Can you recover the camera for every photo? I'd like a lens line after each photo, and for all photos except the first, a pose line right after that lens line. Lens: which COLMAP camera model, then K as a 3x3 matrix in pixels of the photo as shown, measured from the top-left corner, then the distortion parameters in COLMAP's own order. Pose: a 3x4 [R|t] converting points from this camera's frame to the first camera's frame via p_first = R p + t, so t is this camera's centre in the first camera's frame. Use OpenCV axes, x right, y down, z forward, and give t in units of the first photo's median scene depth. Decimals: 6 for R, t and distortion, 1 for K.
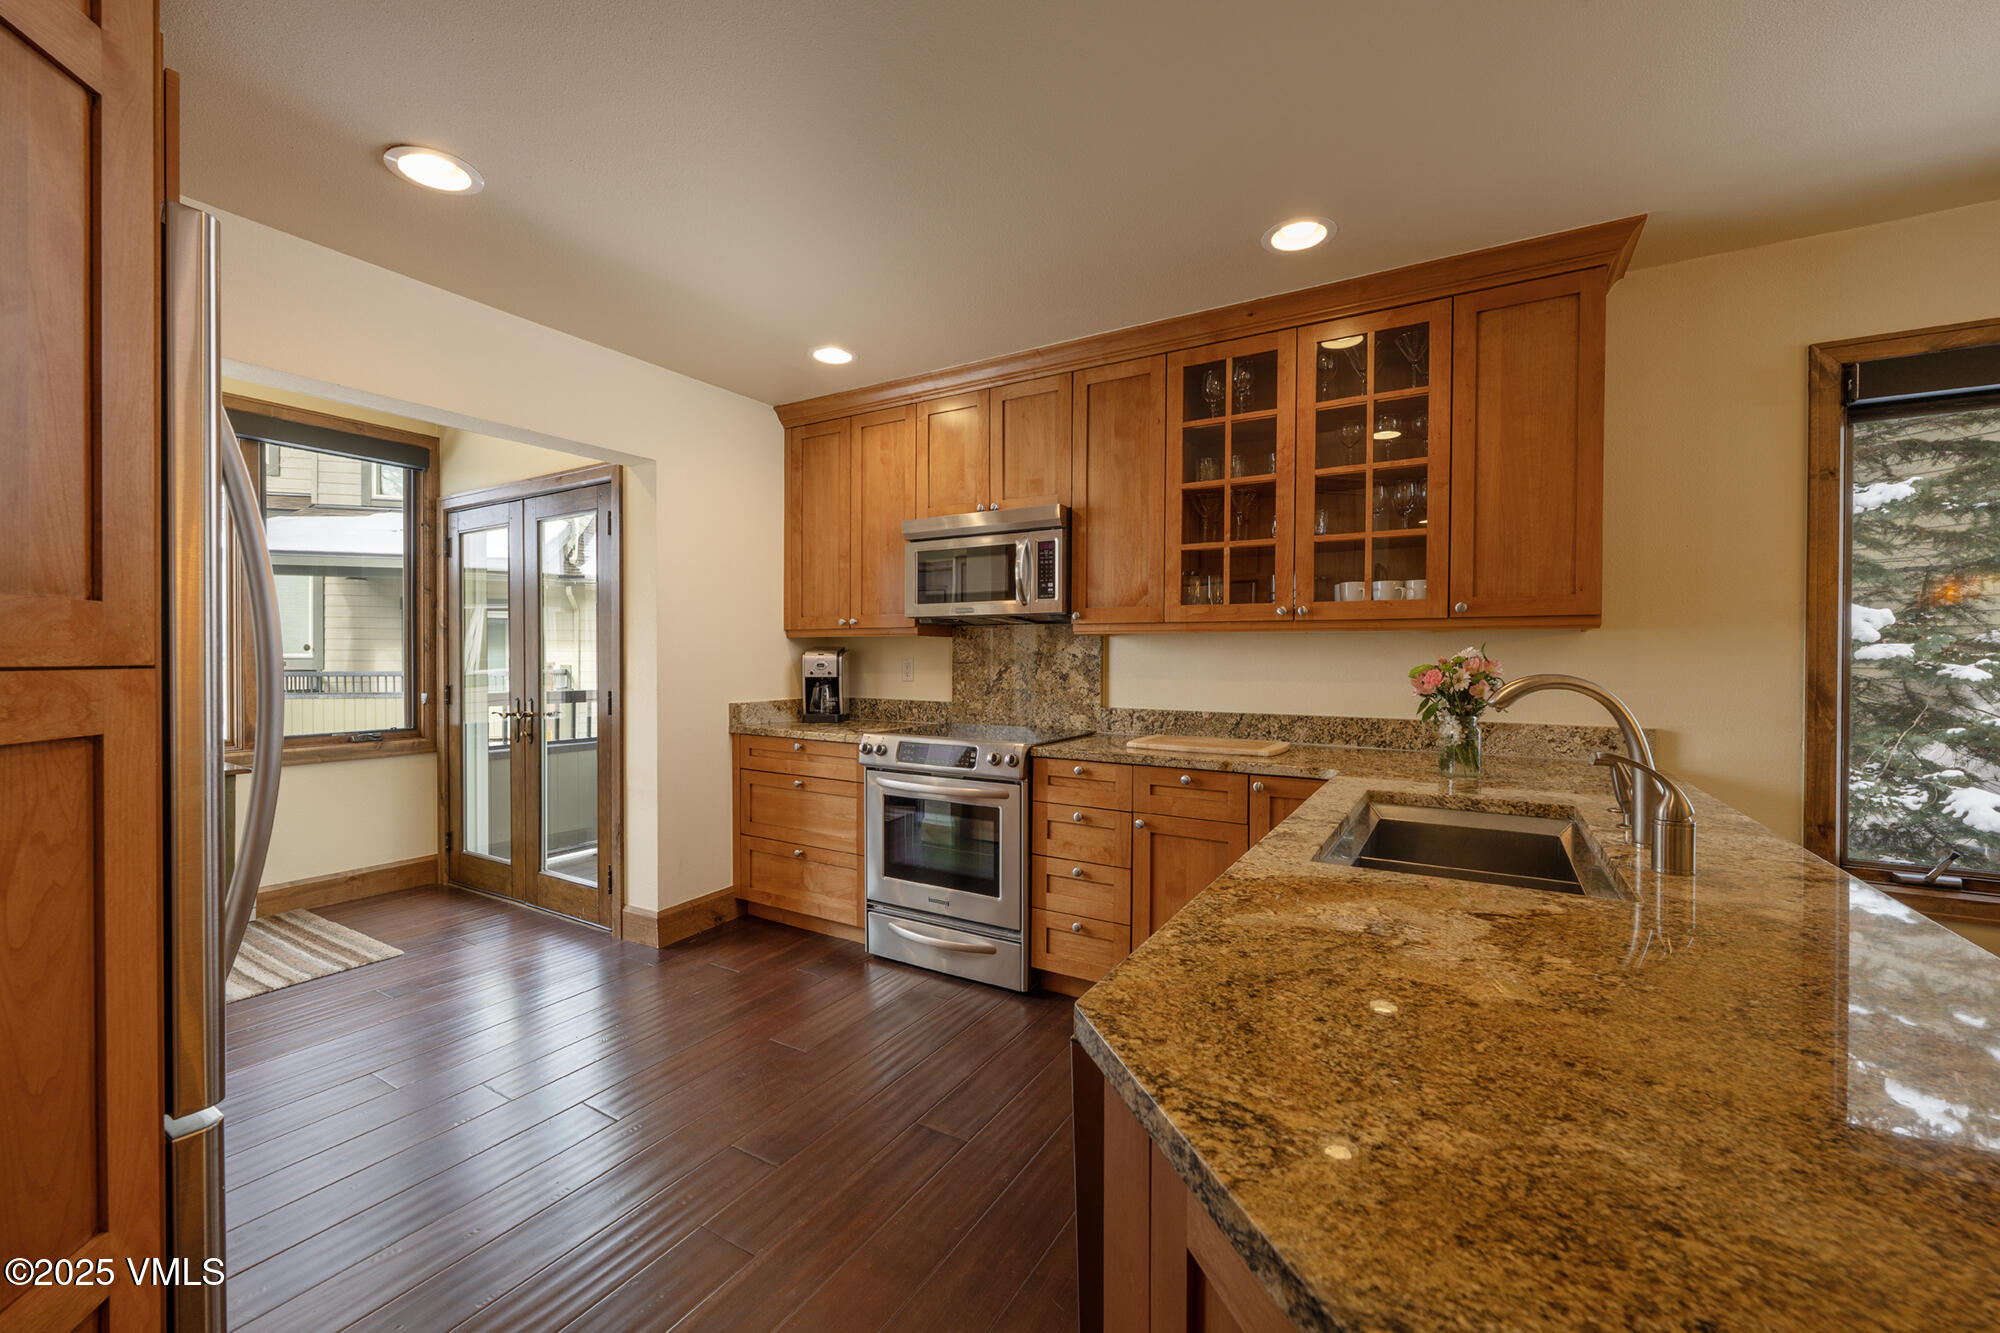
lens RADIAL K [[797.9, 0, 1002.8], [0, 797.9, 664.7], [0, 0, 1]] dist [0.000612, 0.000040]
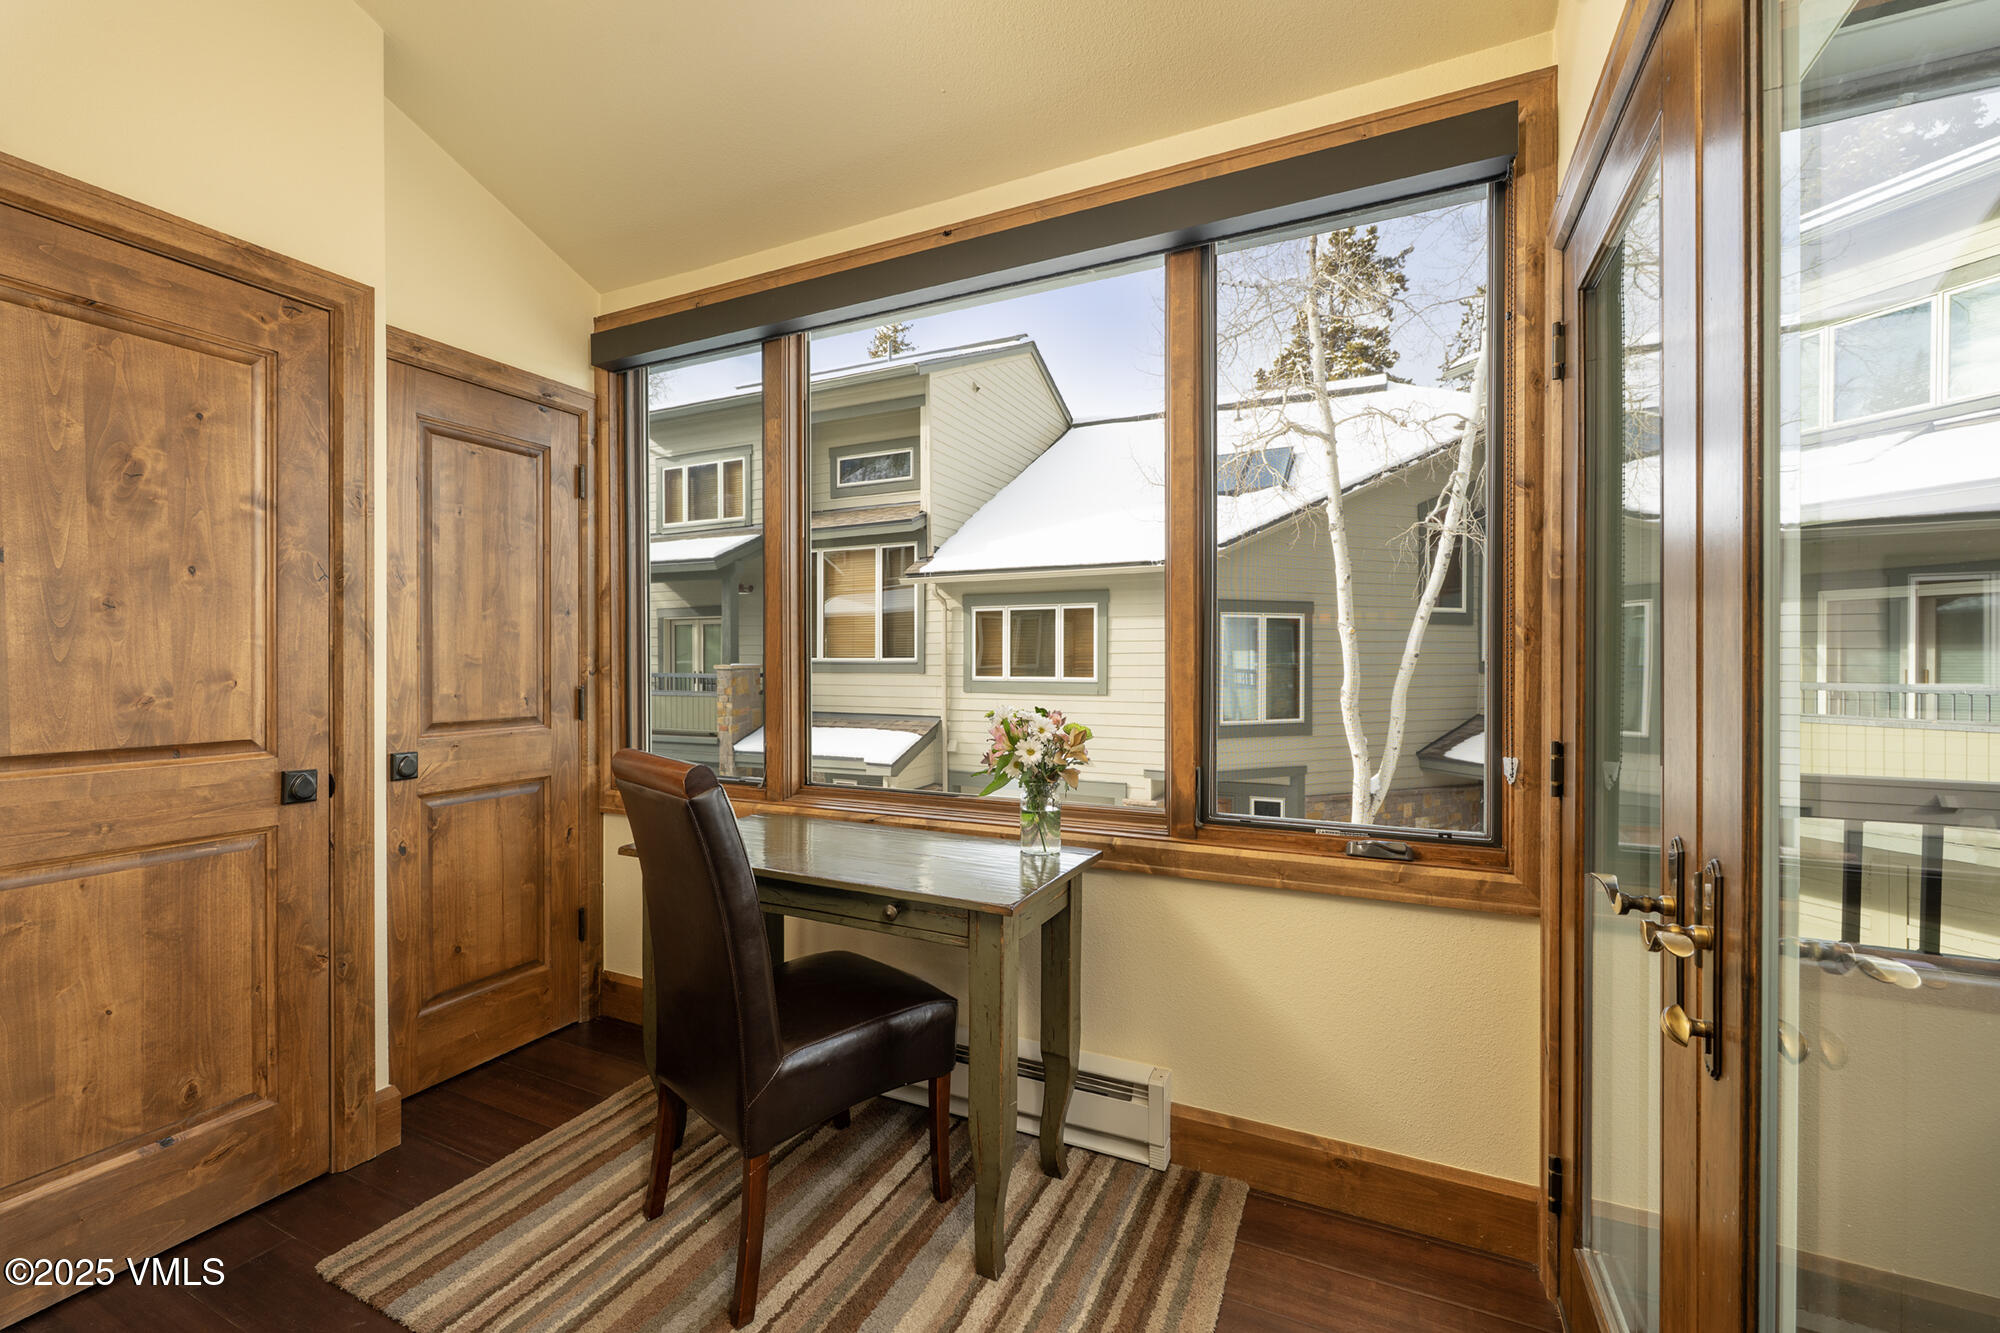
lens RADIAL K [[825.0, 0, 1002.0], [0, 825.0, 664.6], [0, 0, 1]] dist [0.000078, 0.000007]
pose [[0.106200, -0.003313, -0.994339, -0.378279], [-0.004968, 0.999980, -0.003863, -0.006513], [0.994332, 0.005351, 0.106182, 0.762993]]
